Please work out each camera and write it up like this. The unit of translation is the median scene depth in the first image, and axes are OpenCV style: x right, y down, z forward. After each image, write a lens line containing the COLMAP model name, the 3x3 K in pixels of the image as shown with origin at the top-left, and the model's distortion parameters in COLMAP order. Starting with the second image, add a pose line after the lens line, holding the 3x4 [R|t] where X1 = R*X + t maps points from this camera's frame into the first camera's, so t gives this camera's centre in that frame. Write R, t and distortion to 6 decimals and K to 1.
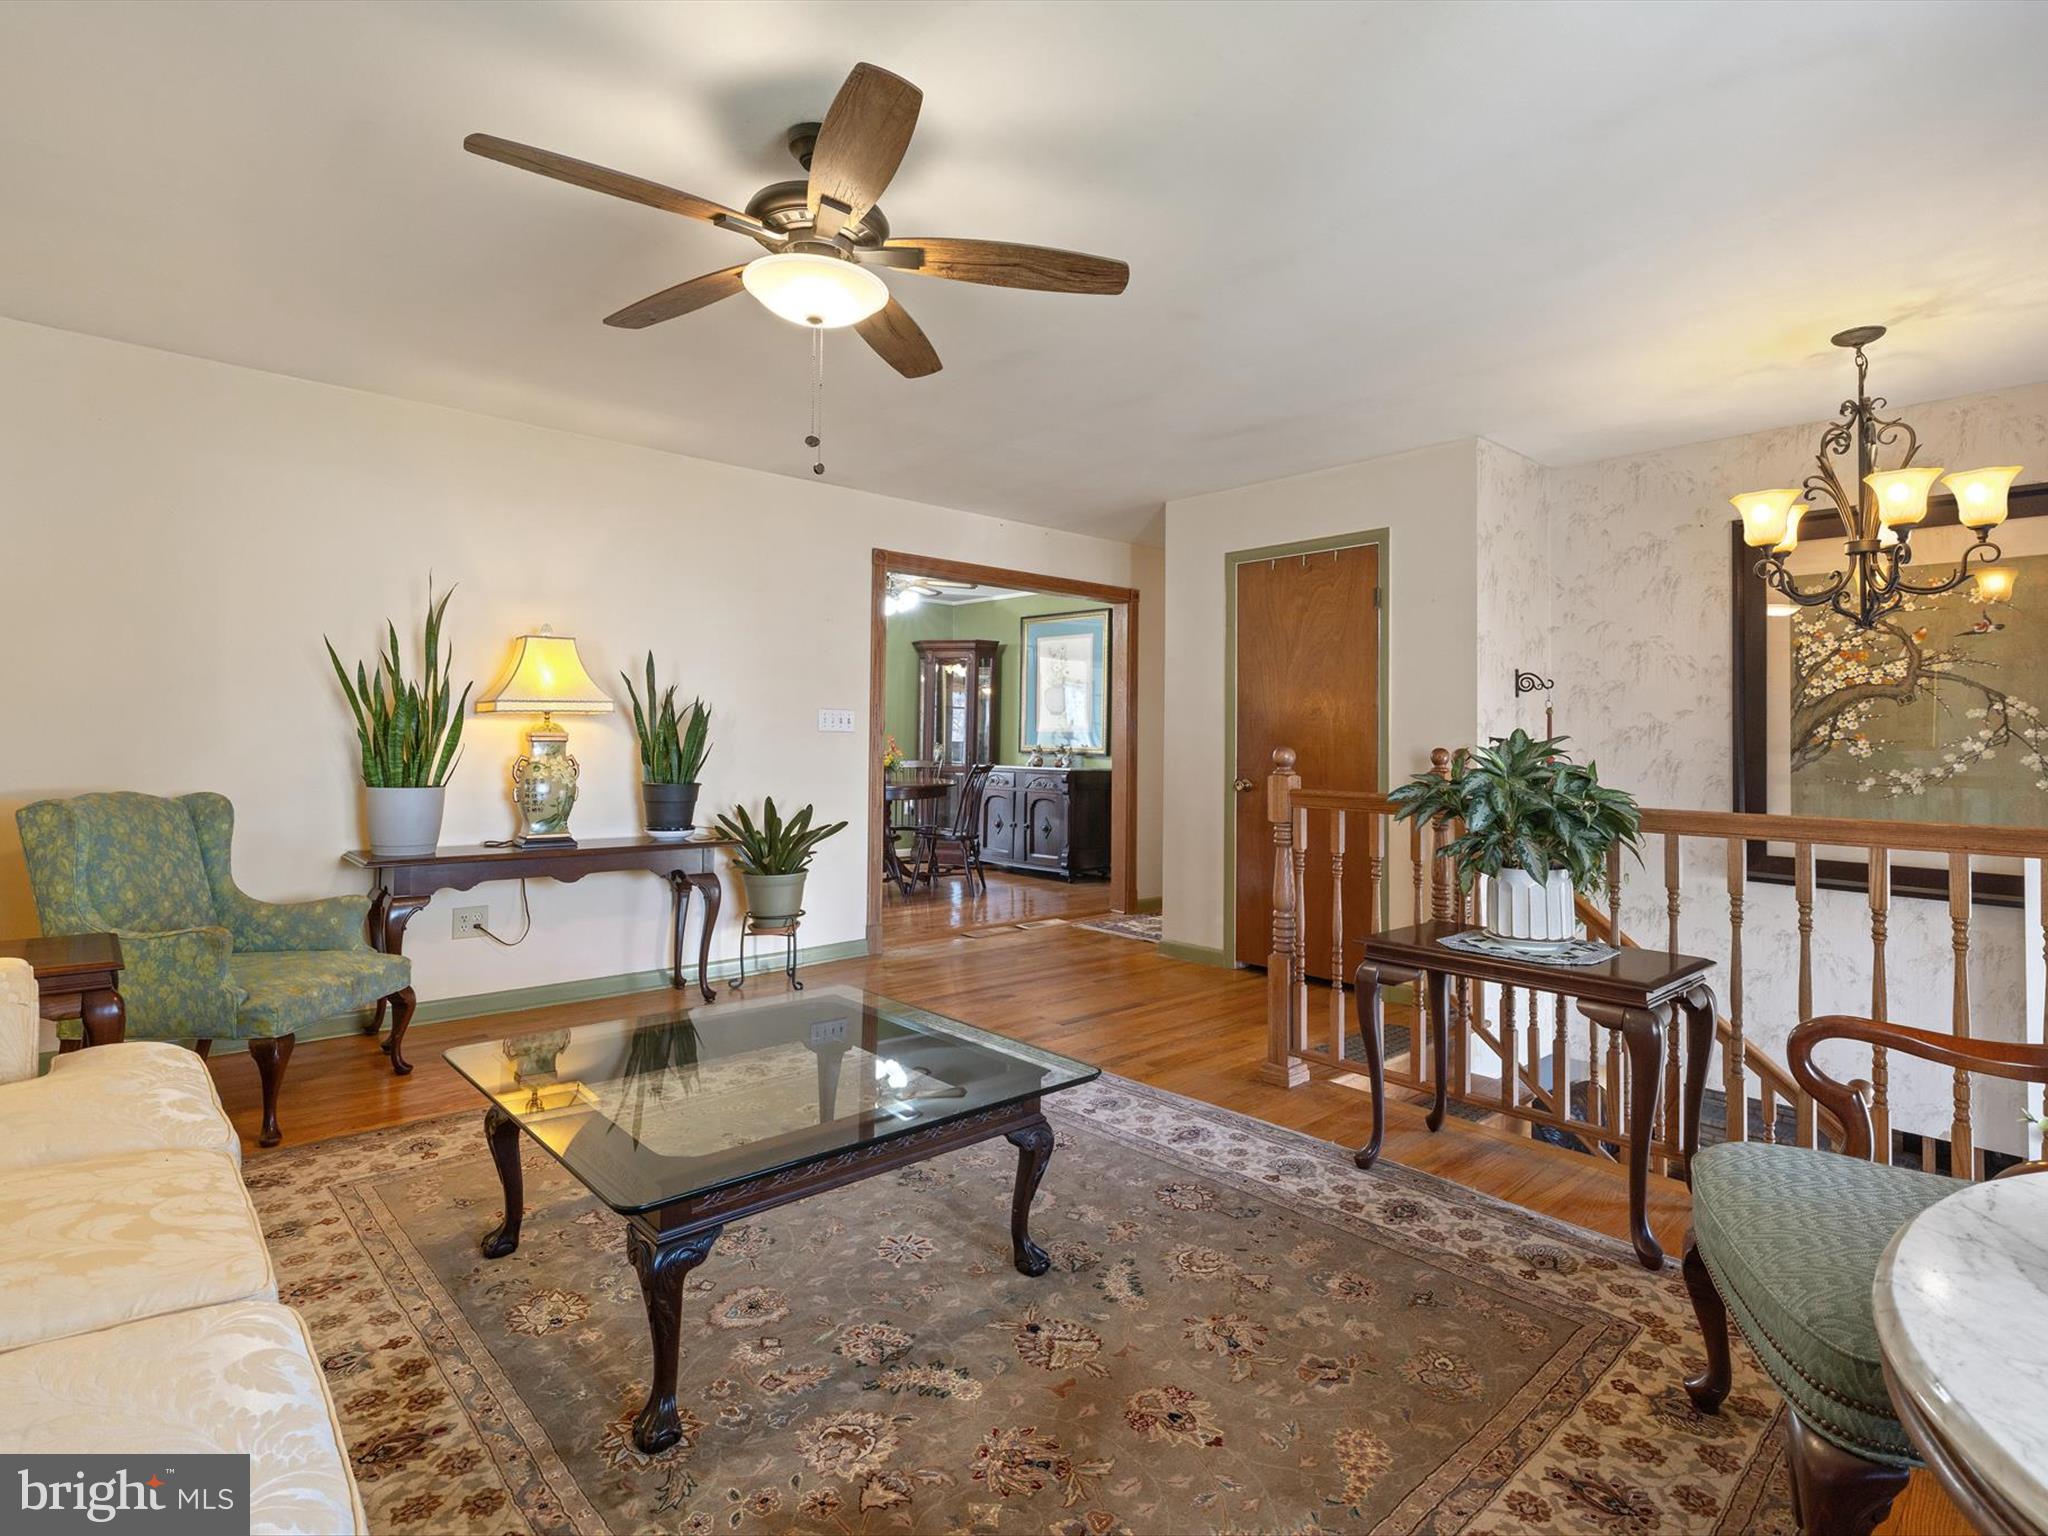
lens RADIAL K [[1020.4, 0, 1053.1], [0, 1020.4, 713.4], [0, 0, 1]] dist [0.000352, 0.000381]
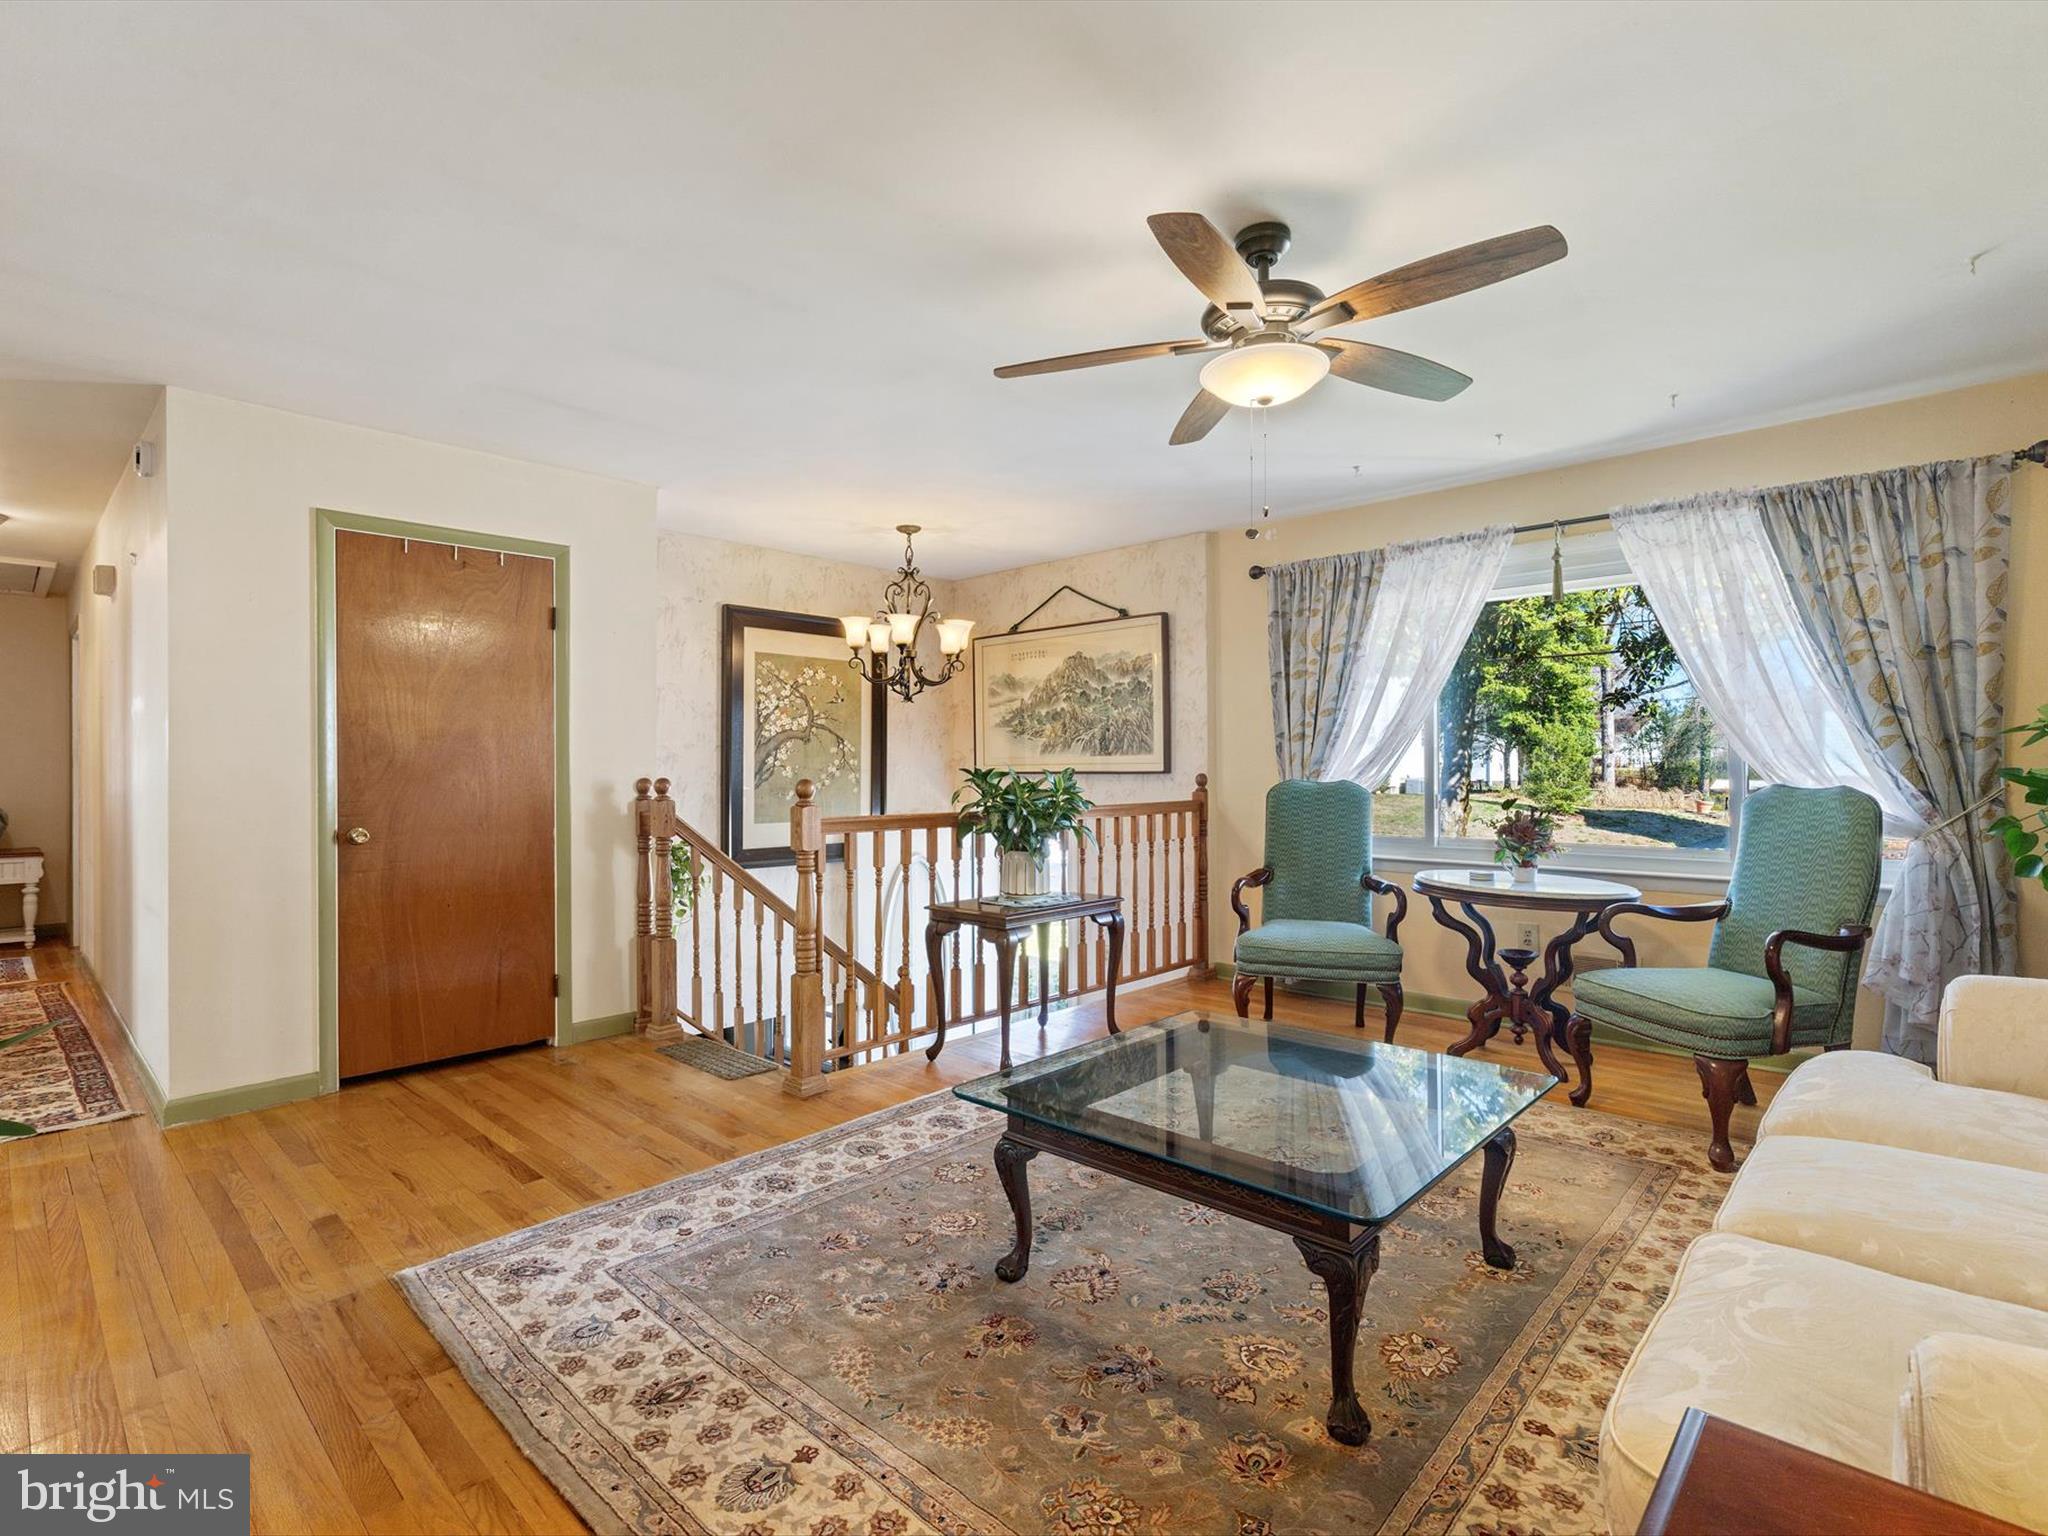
lens RADIAL K [[1007.3, 0, 1024.1], [0, 1007.3, 762.1], [0, 0, 1]] dist [-0.001496, 0.000781]
pose [[-0.062603, -0.006780, 0.998015, -0.724941], [-0.022131, 0.999740, 0.005404, 0.003717], [-0.997793, -0.021749, -0.062736, 0.729640]]
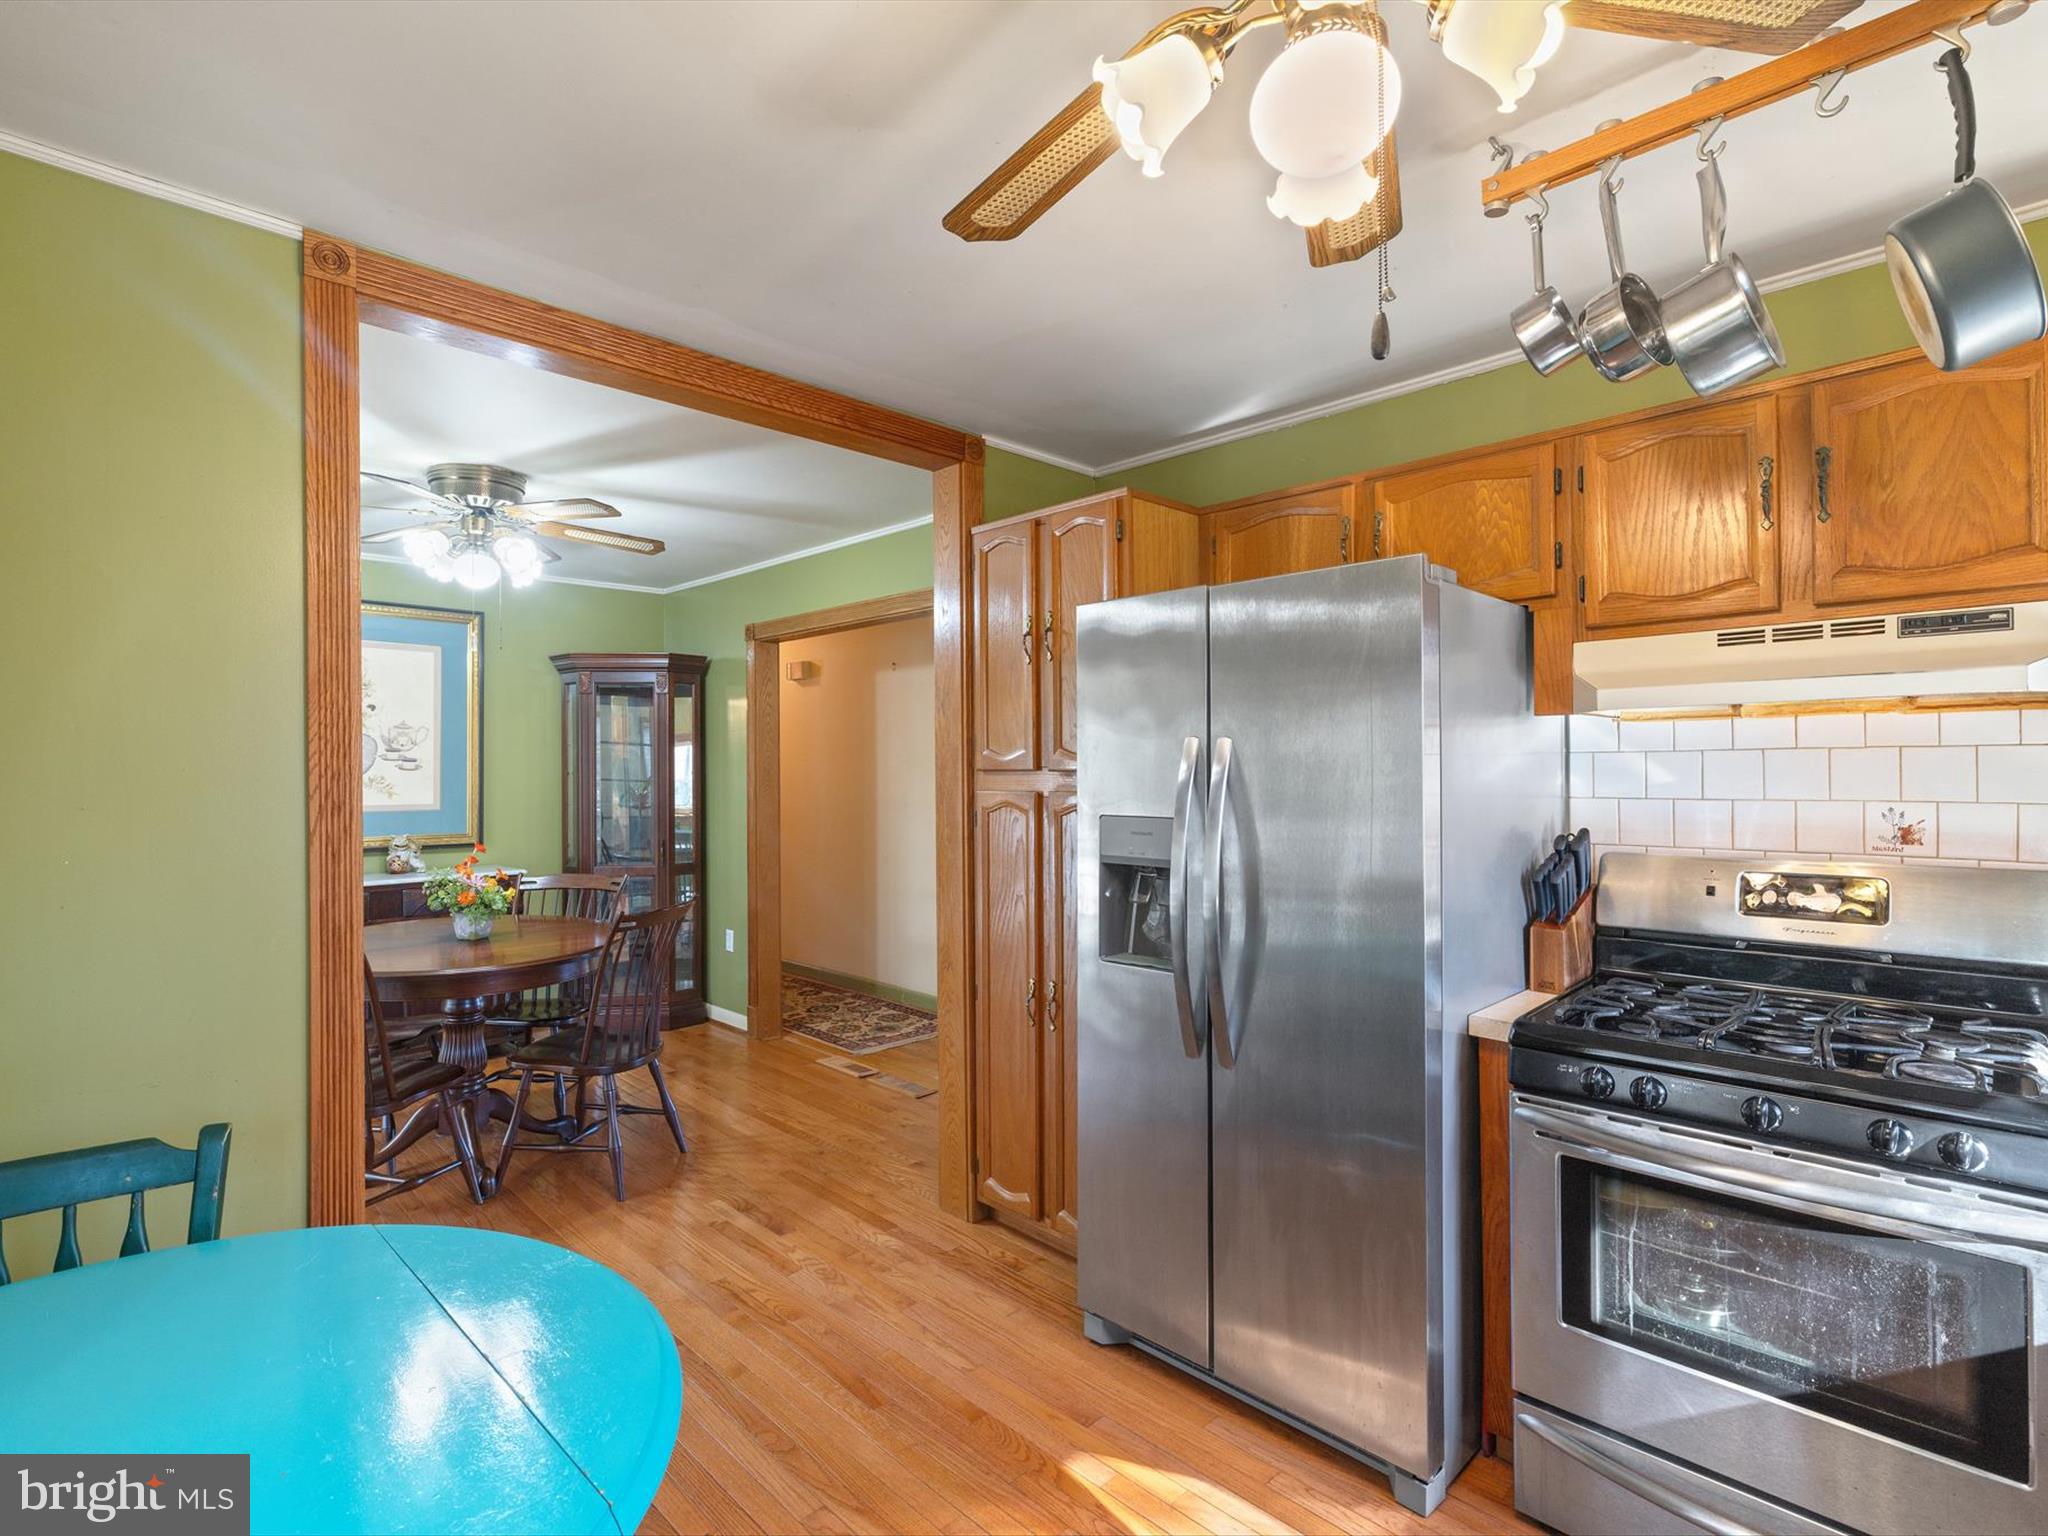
lens RADIAL K [[1024.3, 0, 1002.5], [0, 1024.3, 760.4], [0, 0, 1]] dist [0.010444, 0.000014]
pose [[0.003204, -0.010344, 0.999941, -1.208564], [-0.019325, 0.999759, 0.010404, -0.050301], [-0.999808, -0.019357, 0.003003, 1.390764]]
